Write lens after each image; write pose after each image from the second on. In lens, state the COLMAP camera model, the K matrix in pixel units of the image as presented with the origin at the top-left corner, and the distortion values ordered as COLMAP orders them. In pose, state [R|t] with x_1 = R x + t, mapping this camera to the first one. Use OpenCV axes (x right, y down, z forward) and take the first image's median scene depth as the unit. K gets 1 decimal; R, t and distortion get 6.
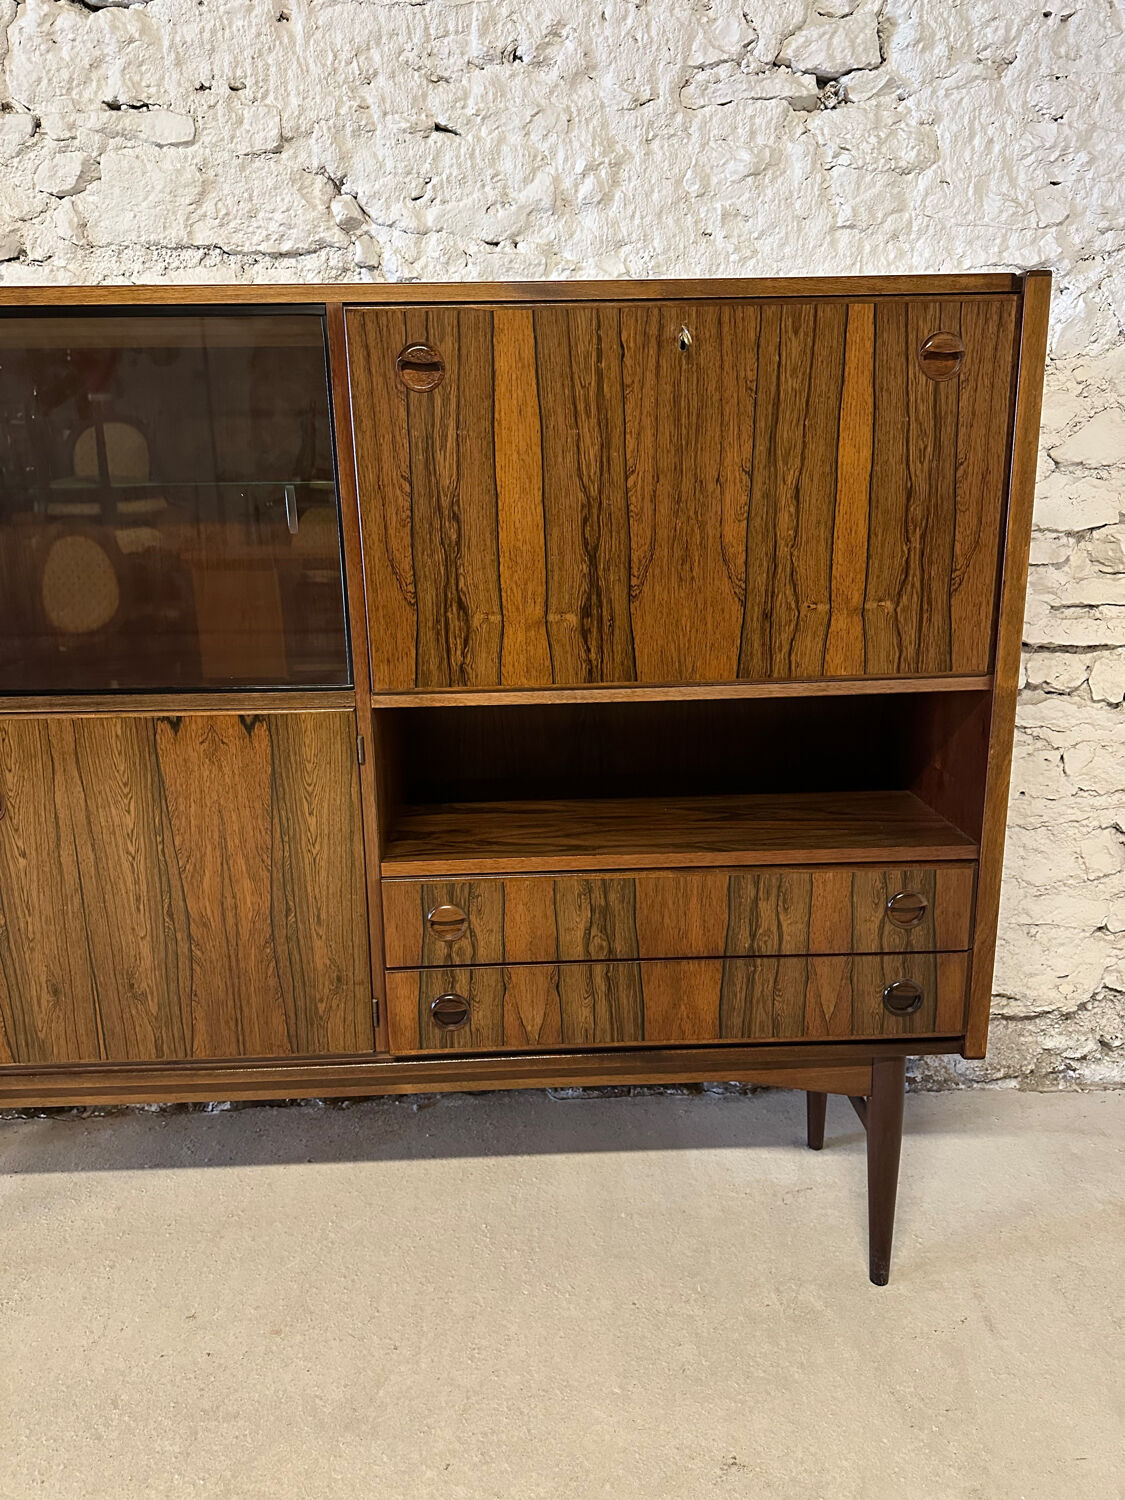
lens RADIAL K [[1059.7, 0, 560.2], [0, 1059.7, 745.5], [0, 0, 1]] dist [0.052481, -0.067725]
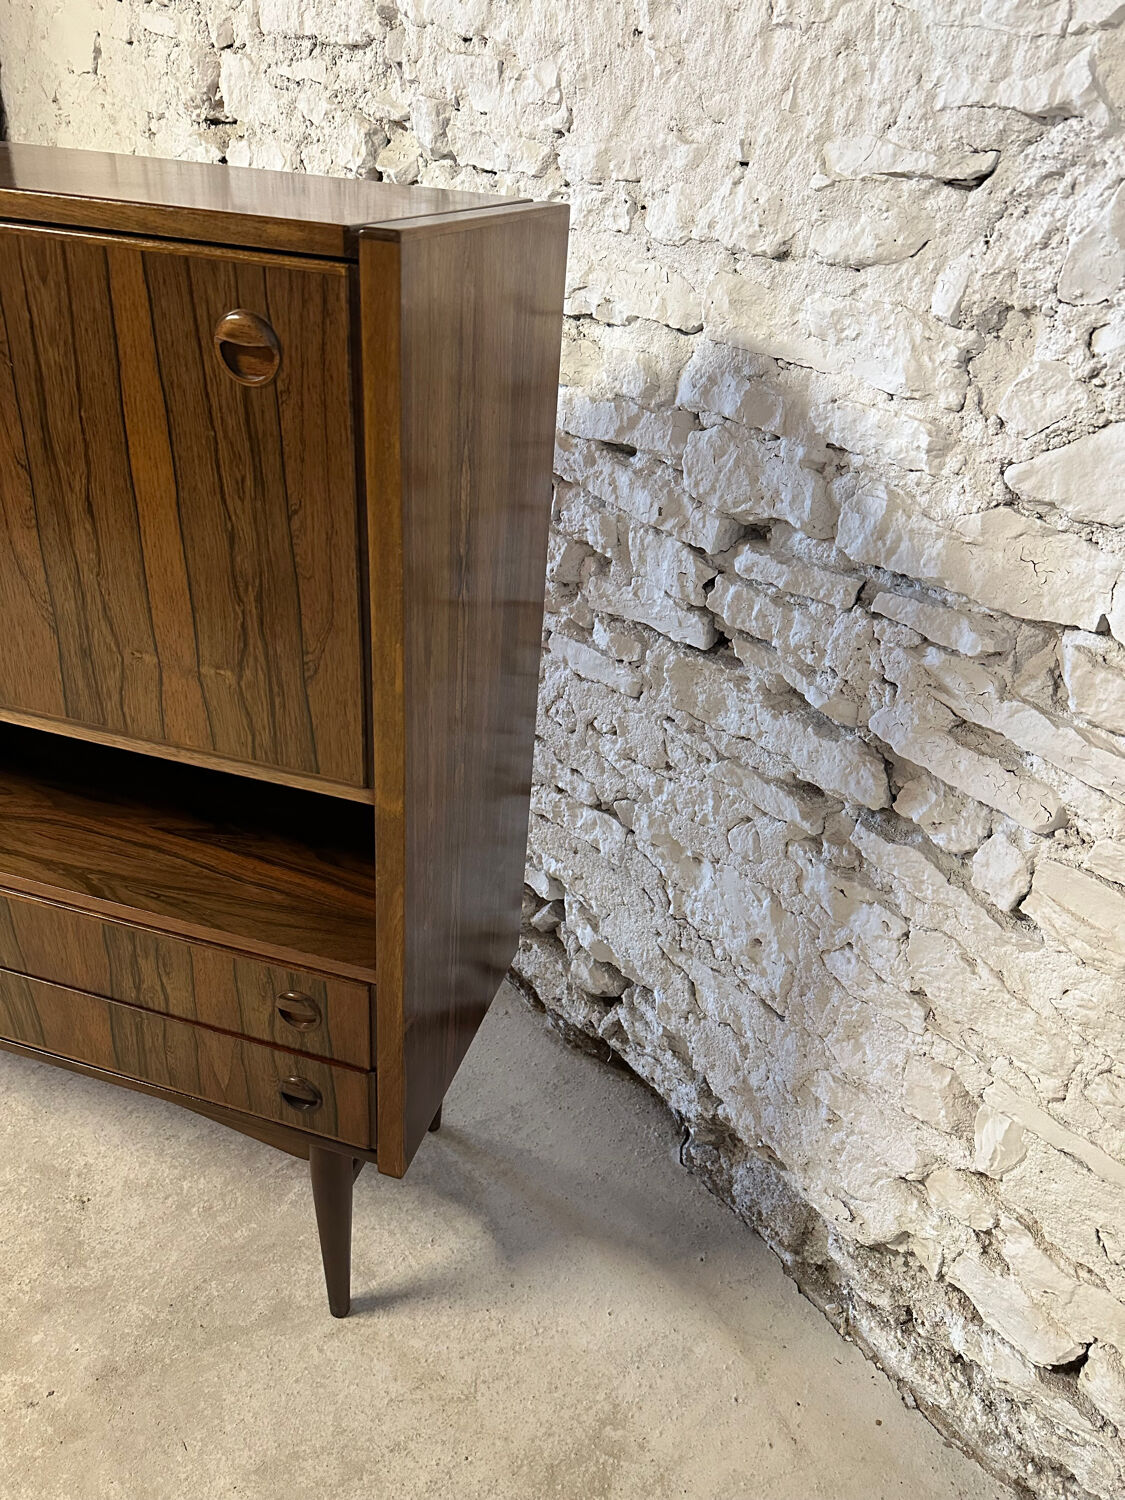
lens RADIAL K [[1059.7, 0, 577.6], [0, 1059.7, 748.6], [0, 0, 1]] dist [0.052481, -0.067725]
pose [[0.945769, 0.240129, -0.218767, 0.699593], [-0.168159, 0.938121, 0.302741, -0.342970], [0.277927, -0.249536, 0.927625, 0.367470]]
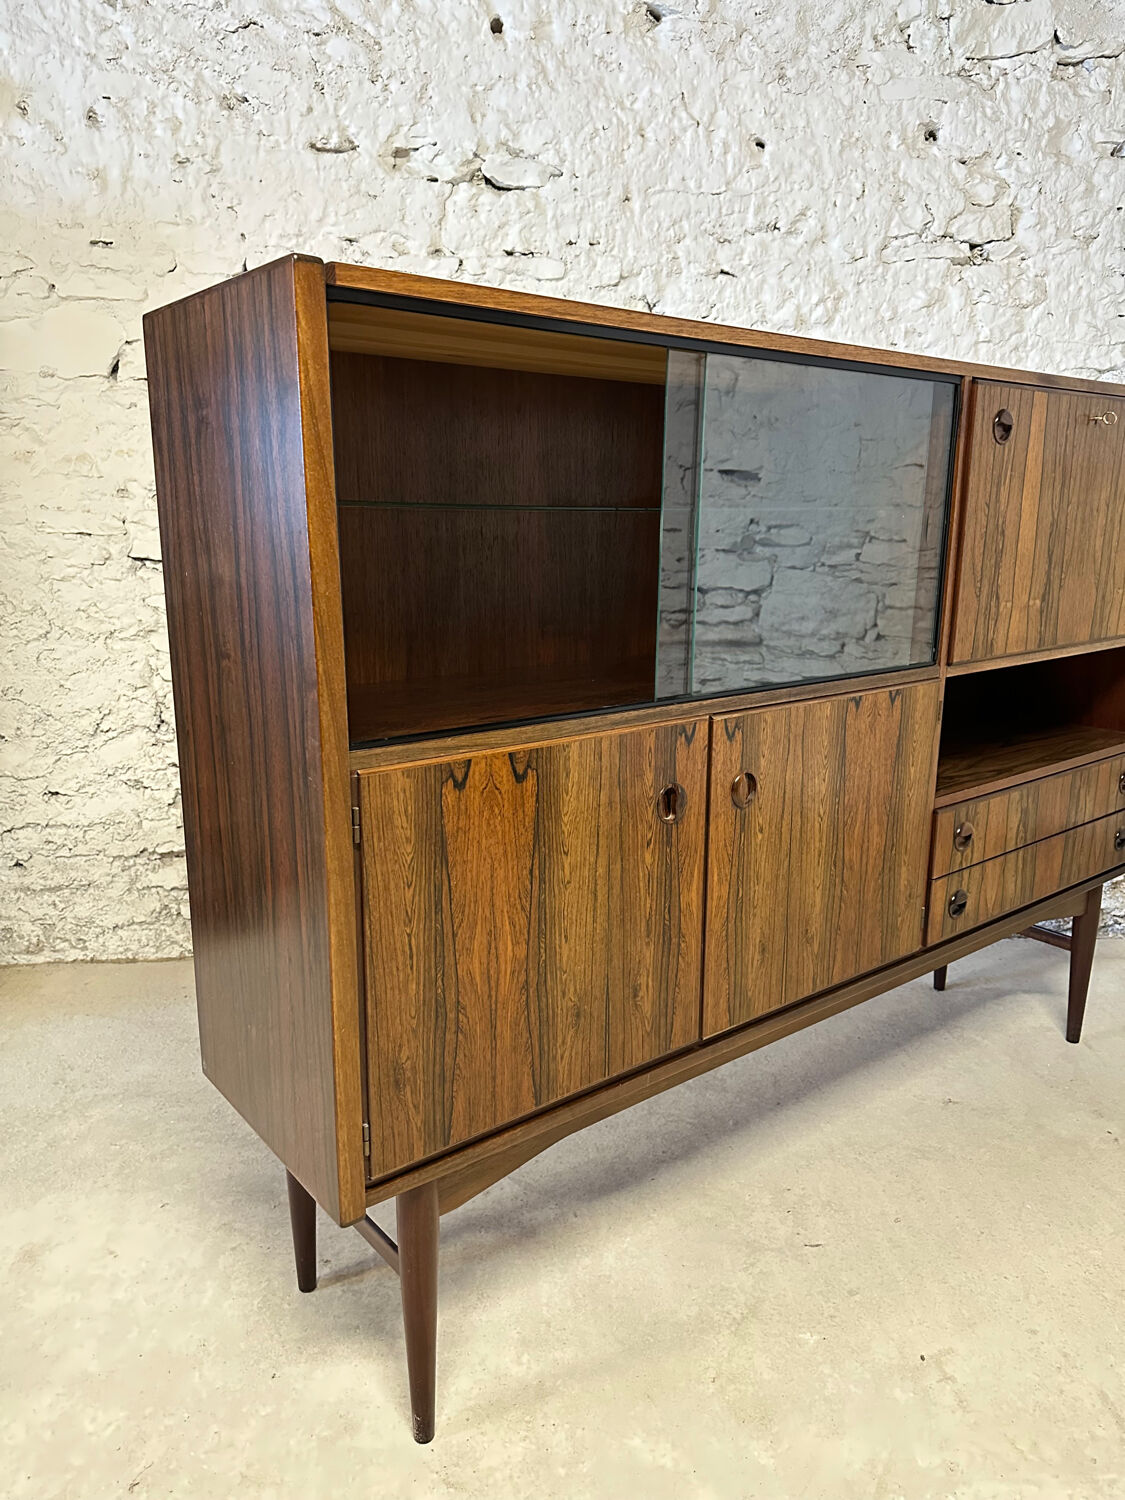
lens RADIAL K [[1059.7, 0, 564.5], [0, 1059.7, 741.1], [0, 0, 1]] dist [0.052481, -0.067725]
pose [[0.805128, -0.109064, 0.582987, -1.338120], [0.121376, 0.992443, 0.018040, -0.038182], [-0.580549, 0.056236, 0.812281, 0.203893]]
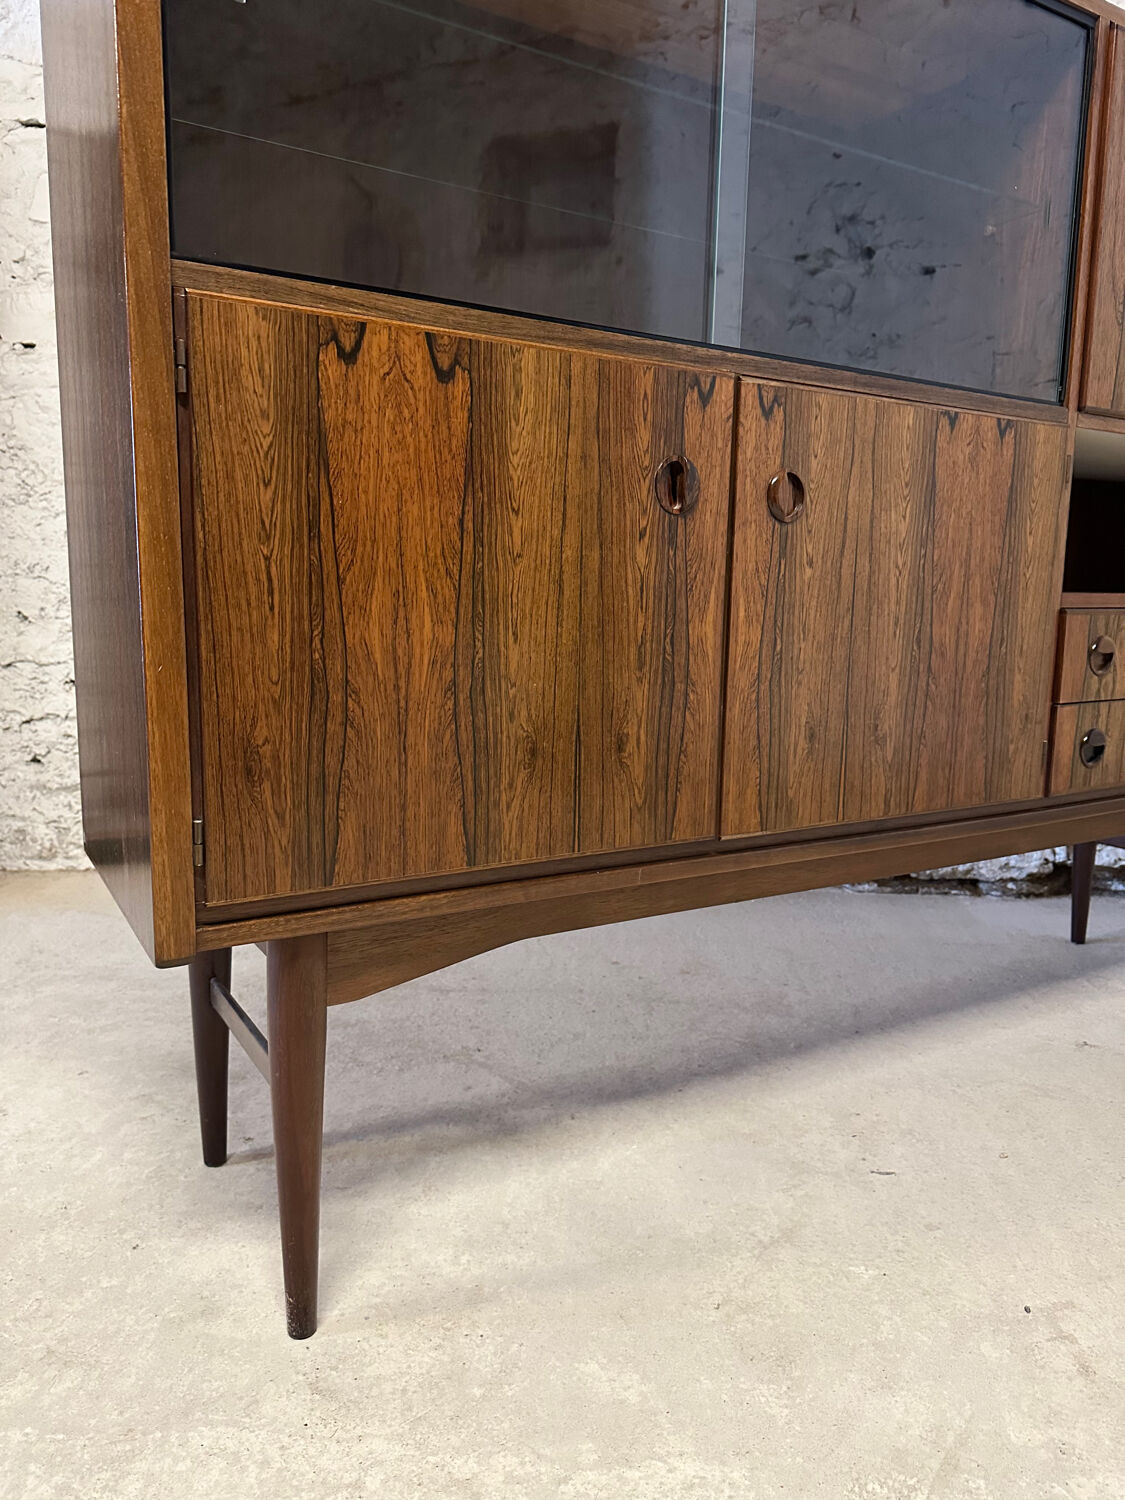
lens RADIAL K [[1059.7, 0, 571.5], [0, 1059.7, 747.3], [0, 0, 1]] dist [0.052481, -0.067725]
pose [[0.873161, -0.041793, 0.485638, -1.098195], [0.083089, 0.994497, -0.063808, 0.290086], [-0.480299, 0.096066, 0.871828, 0.378539]]
